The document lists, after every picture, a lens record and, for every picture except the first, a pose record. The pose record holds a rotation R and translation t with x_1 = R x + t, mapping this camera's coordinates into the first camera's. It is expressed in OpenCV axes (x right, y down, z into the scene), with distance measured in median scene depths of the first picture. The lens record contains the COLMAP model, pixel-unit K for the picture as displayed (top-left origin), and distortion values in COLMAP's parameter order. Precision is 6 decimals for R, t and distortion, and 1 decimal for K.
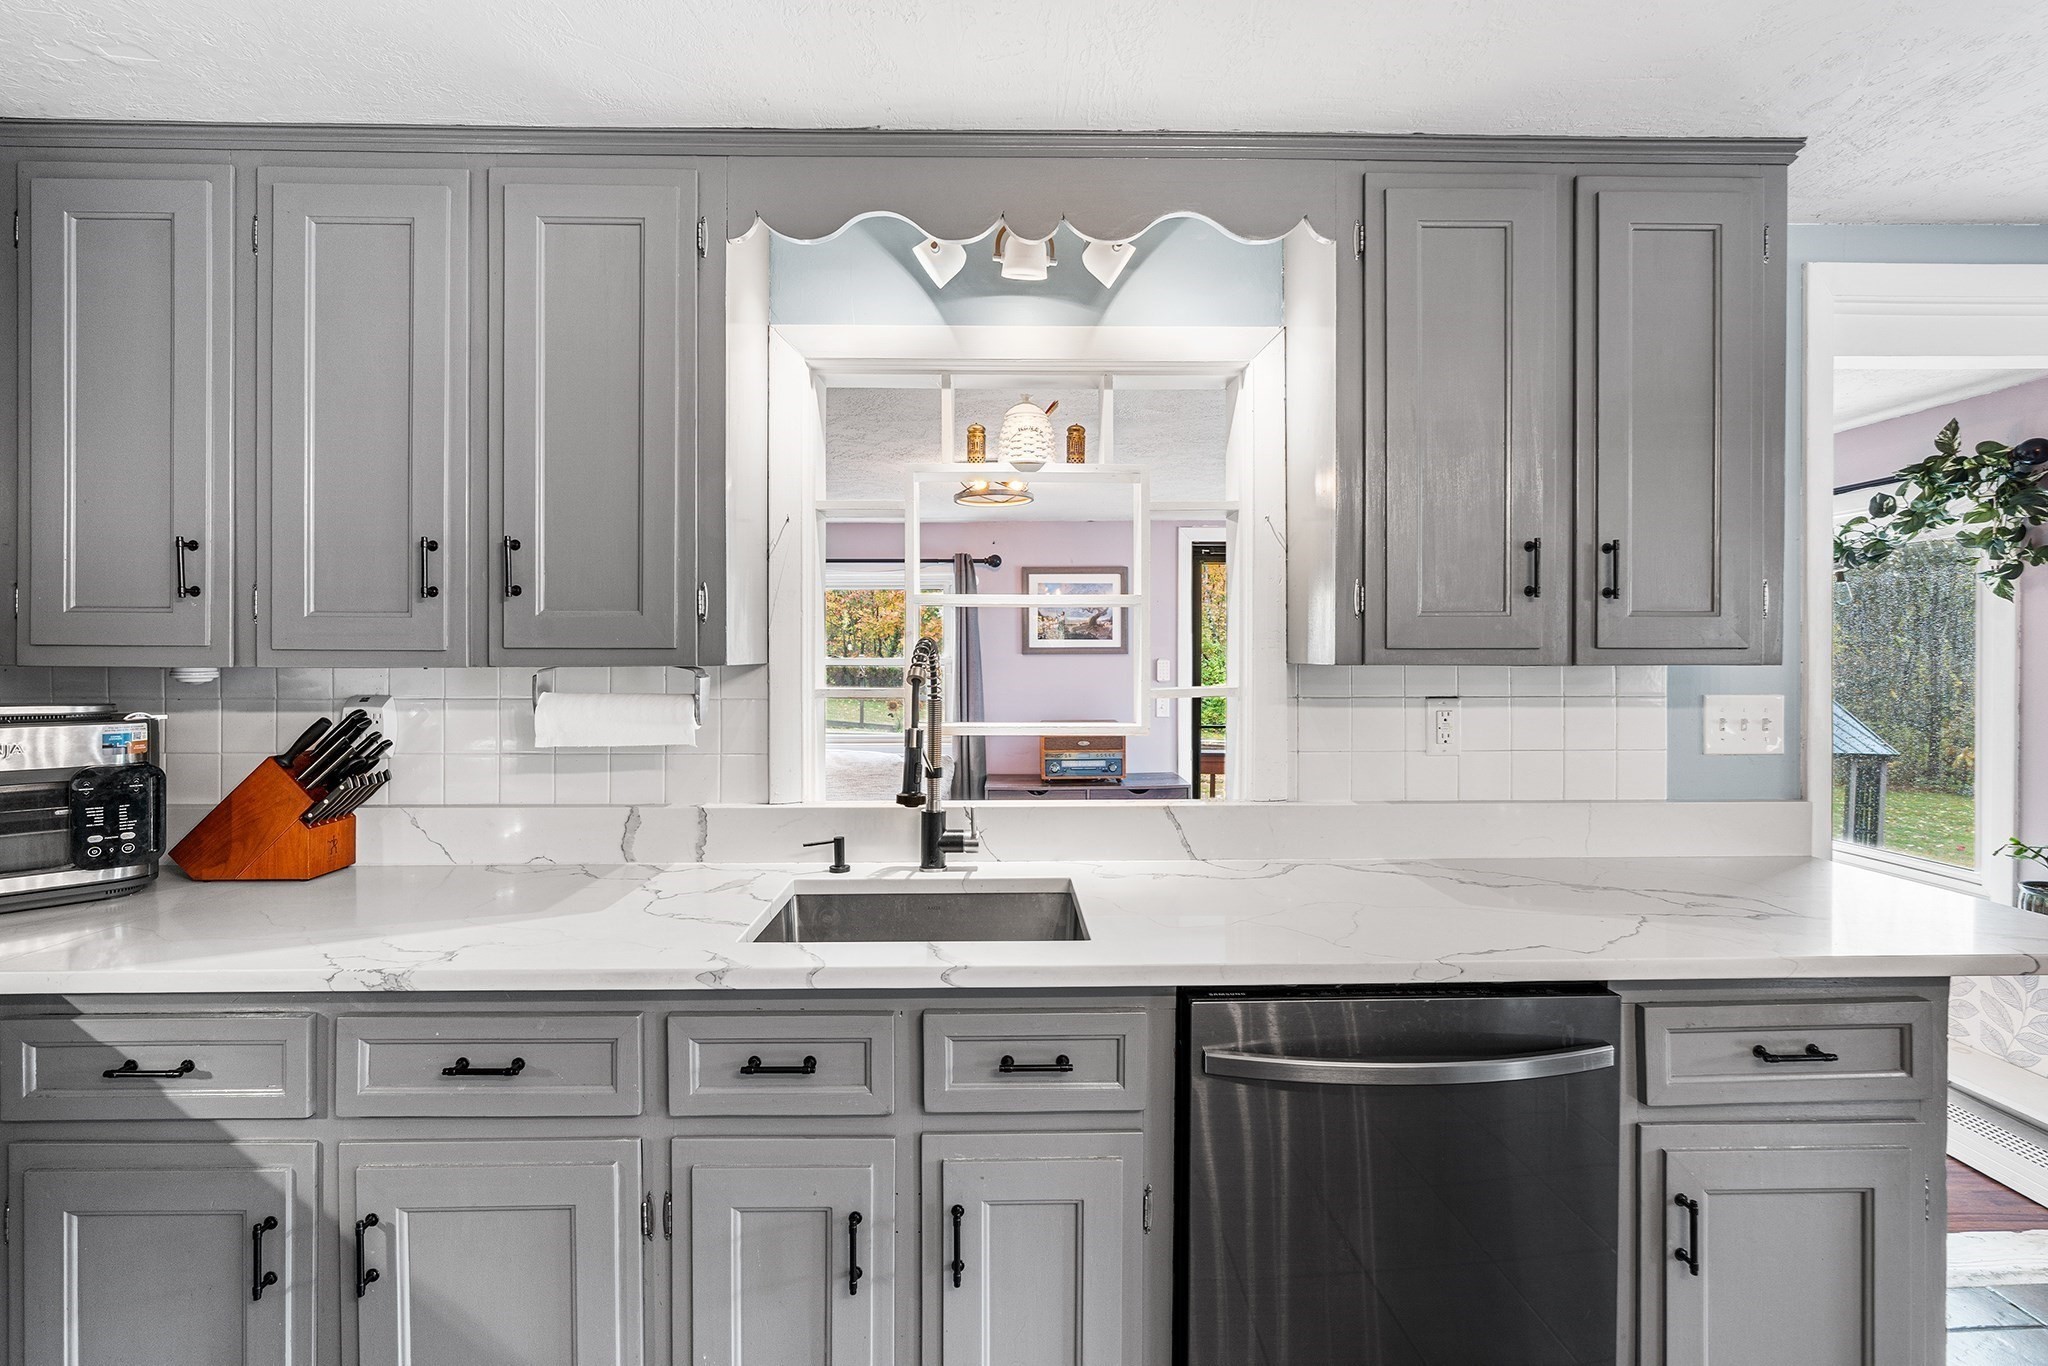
lens RADIAL K [[941.7, 0, 1025.1], [0, 941.7, 658.4], [0, 0, 1]] dist [-0.013239, 0.005195]
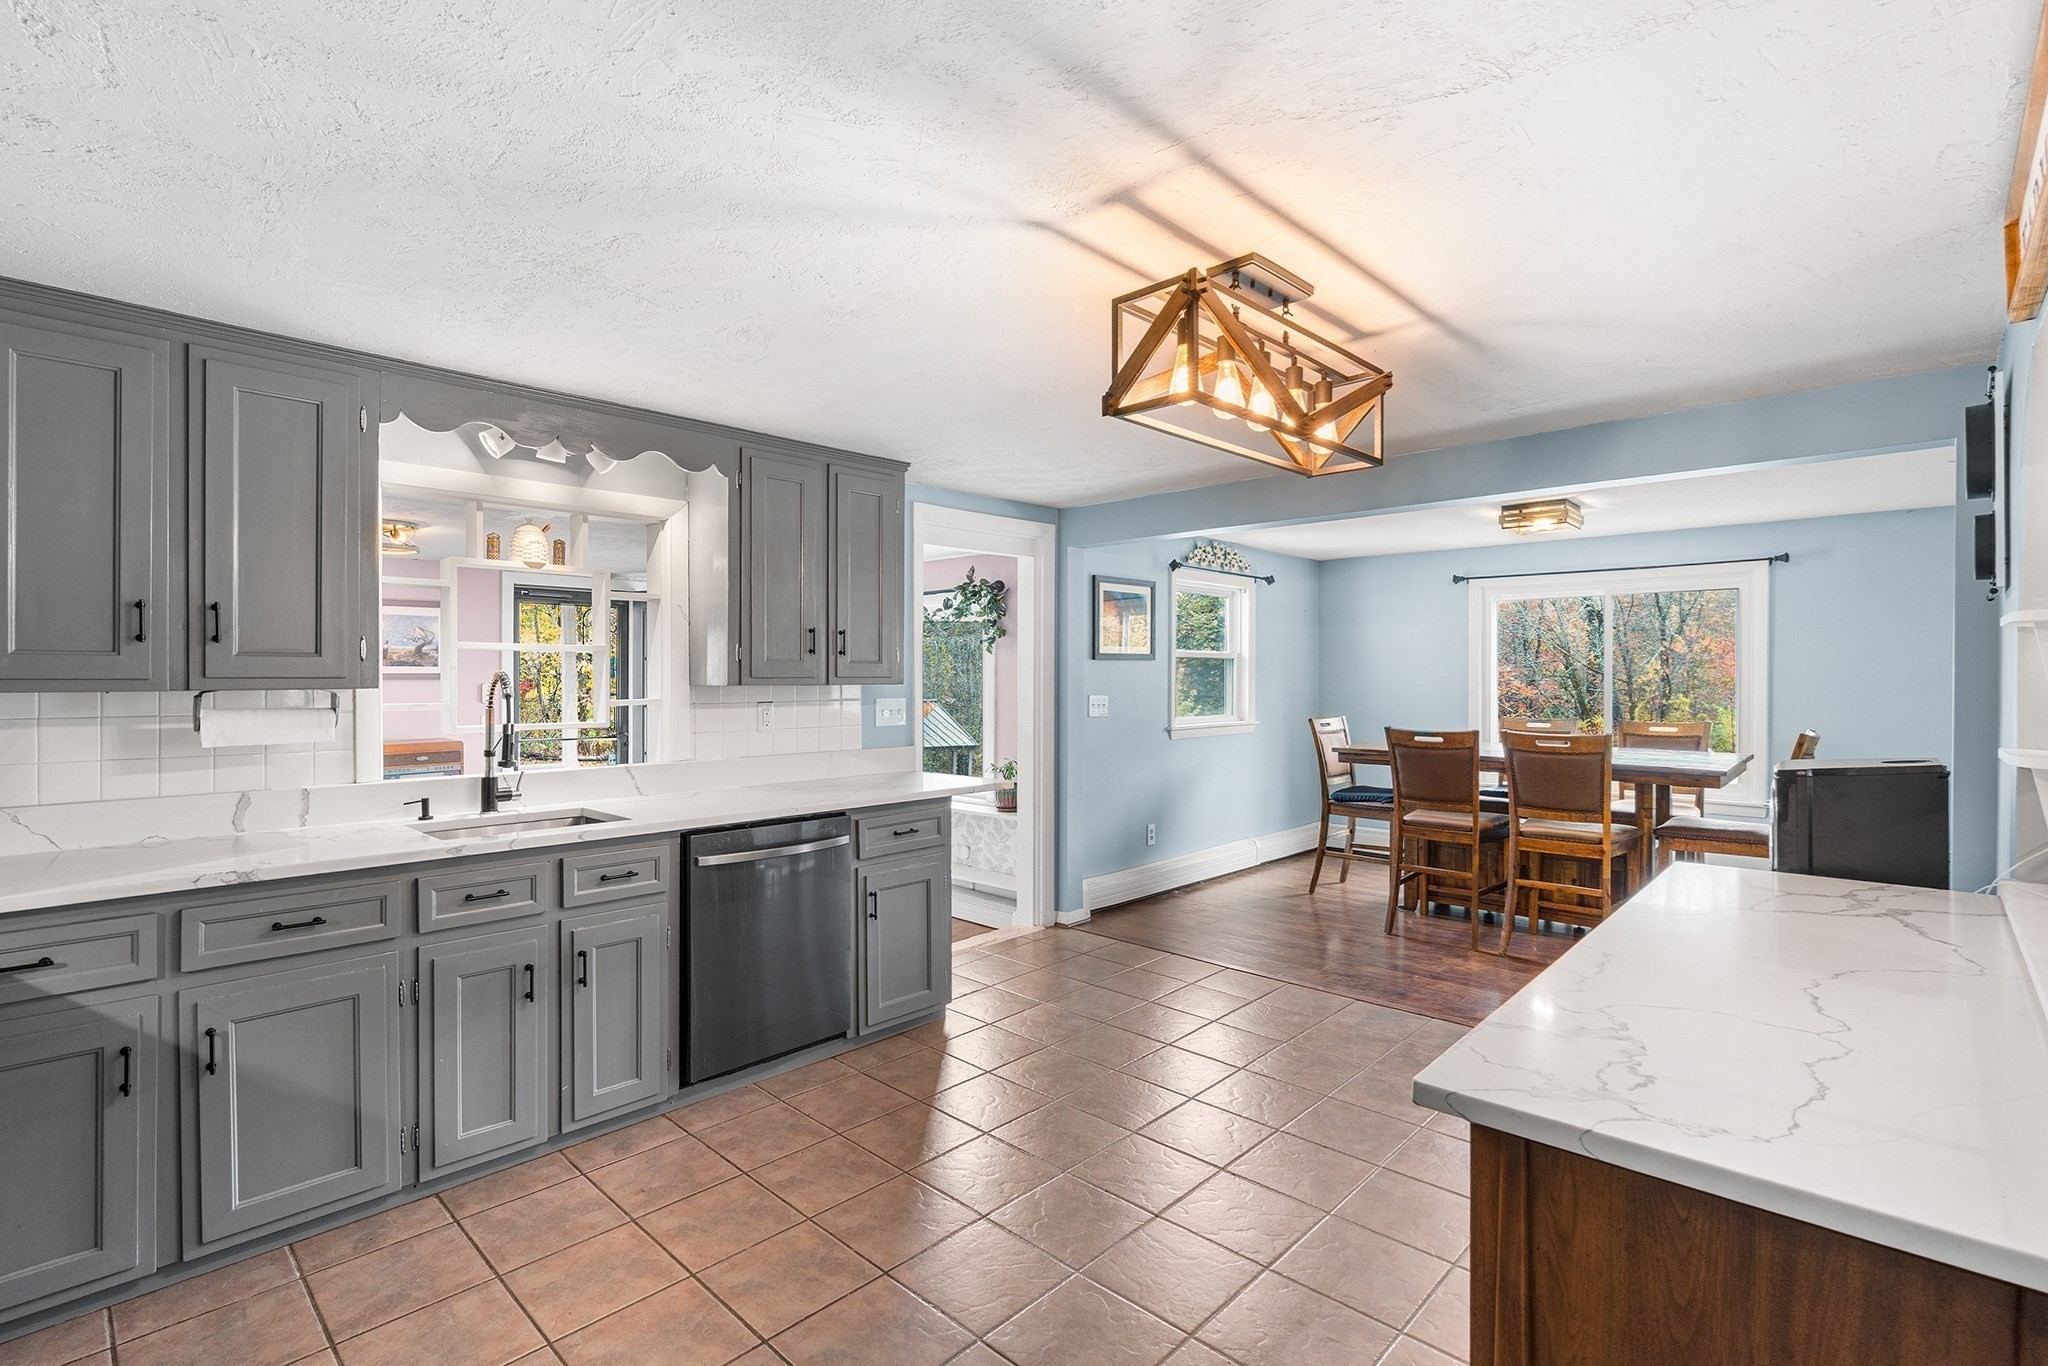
lens RADIAL K [[941.7, 0, 1021.0], [0, 941.7, 680.9], [0, 0, 1]] dist [-0.013239, 0.005195]
pose [[0.705492, -0.003612, 0.708709, -0.677433], [0.004583, 0.999989, 0.000534, -0.000977], [-0.708704, 0.002872, 0.705501, -0.903138]]
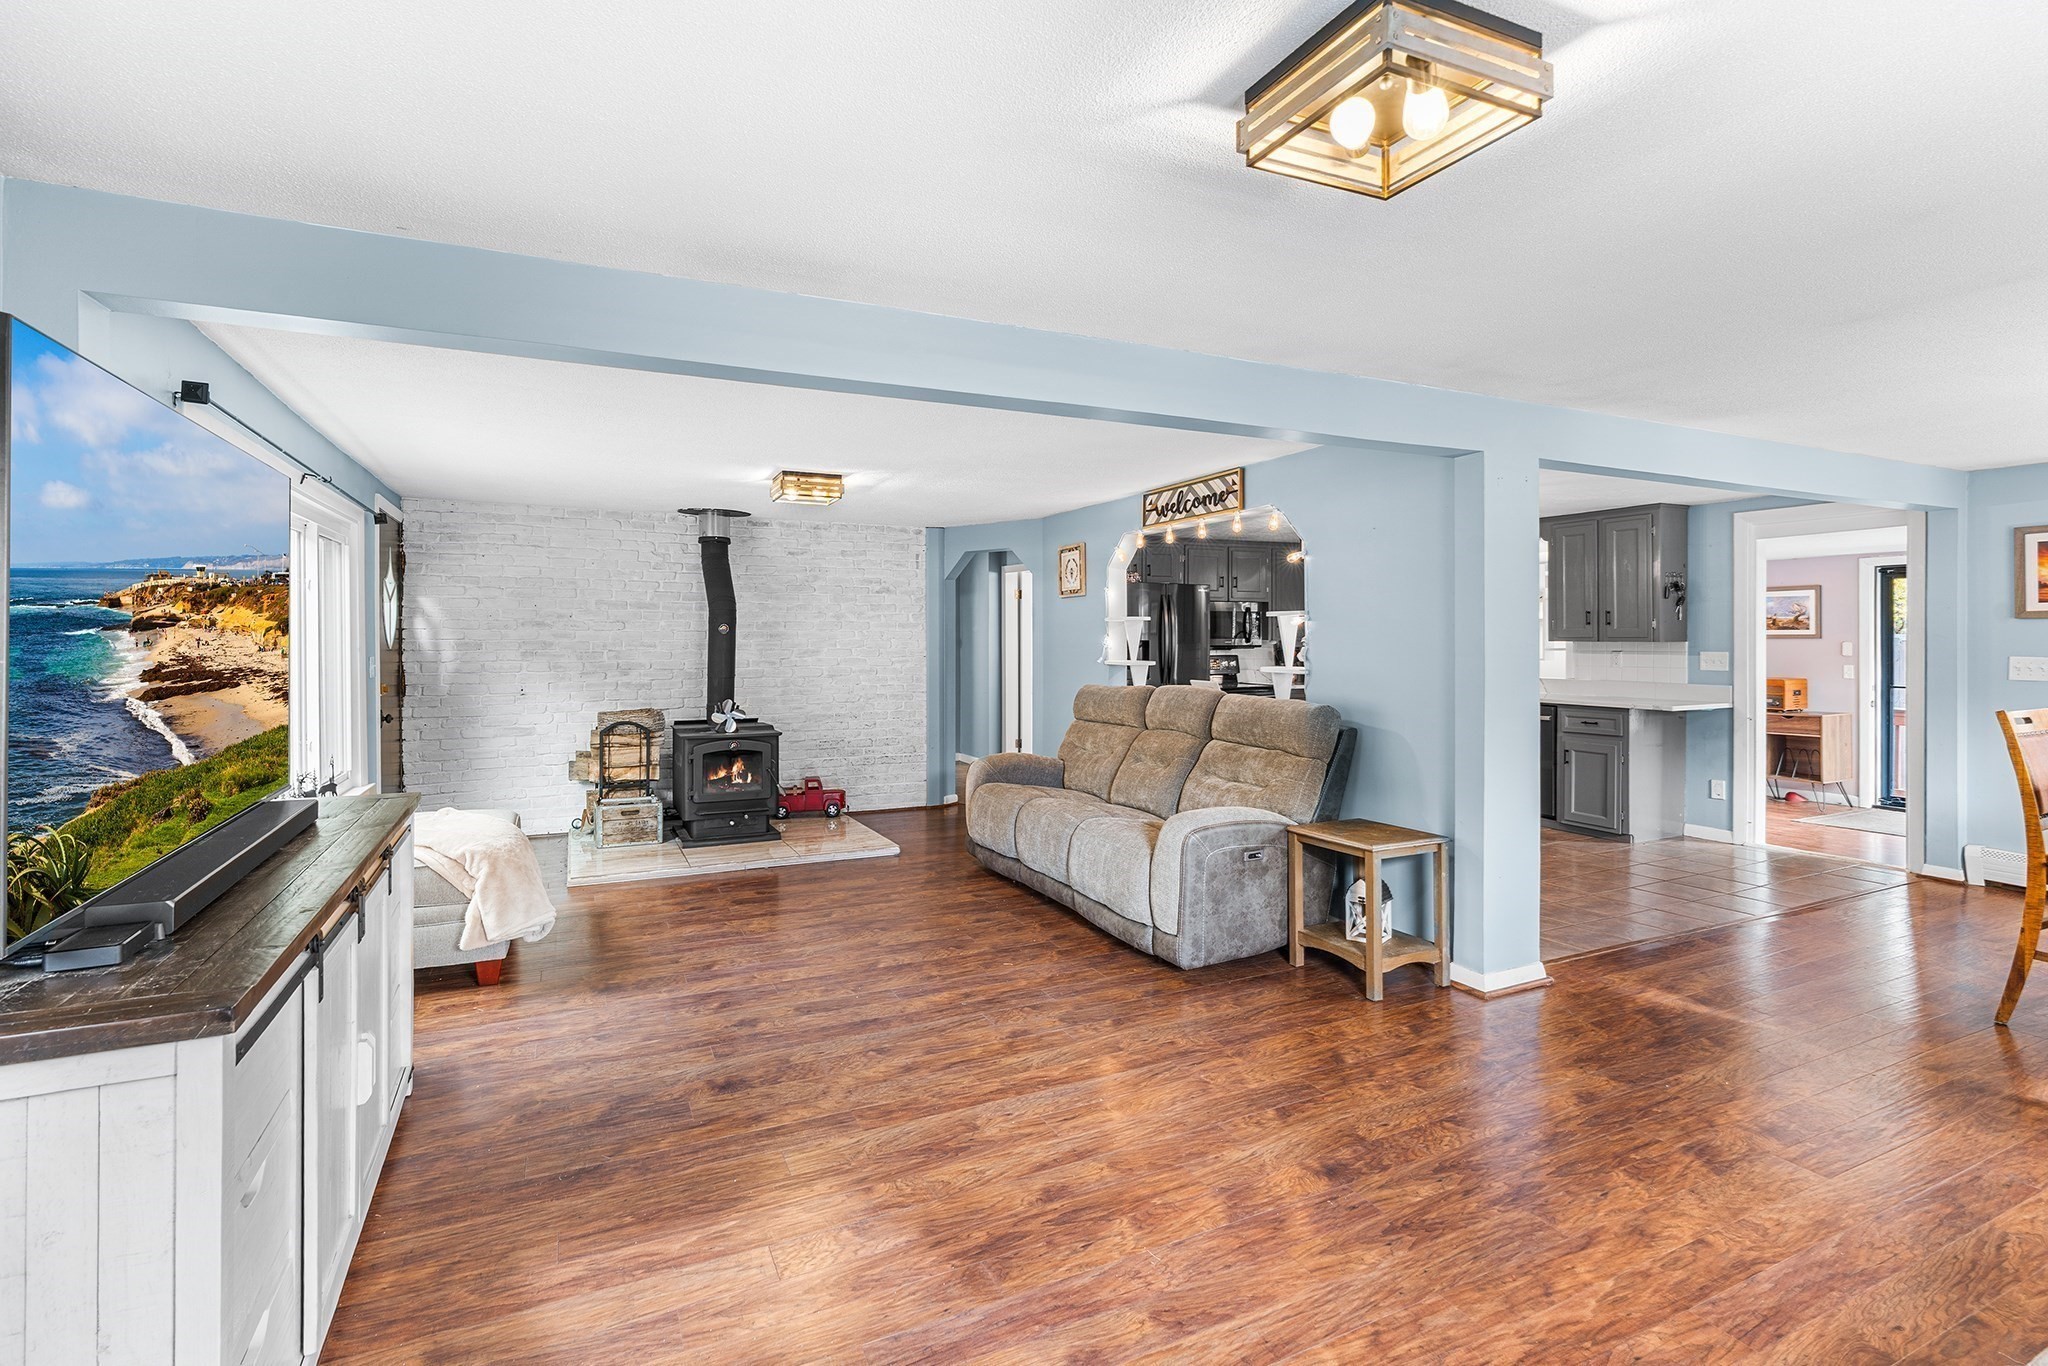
lens RADIAL K [[941.7, 0, 1034.2], [0, 941.7, 638.2], [0, 0, 1]] dist [-0.013239, 0.005195]
pose [[0.424773, 0.000104, -0.905300, 3.223675], [-0.006178, 0.999977, -0.002783, 0.019492], [0.905279, 0.006775, 0.424764, -2.938415]]
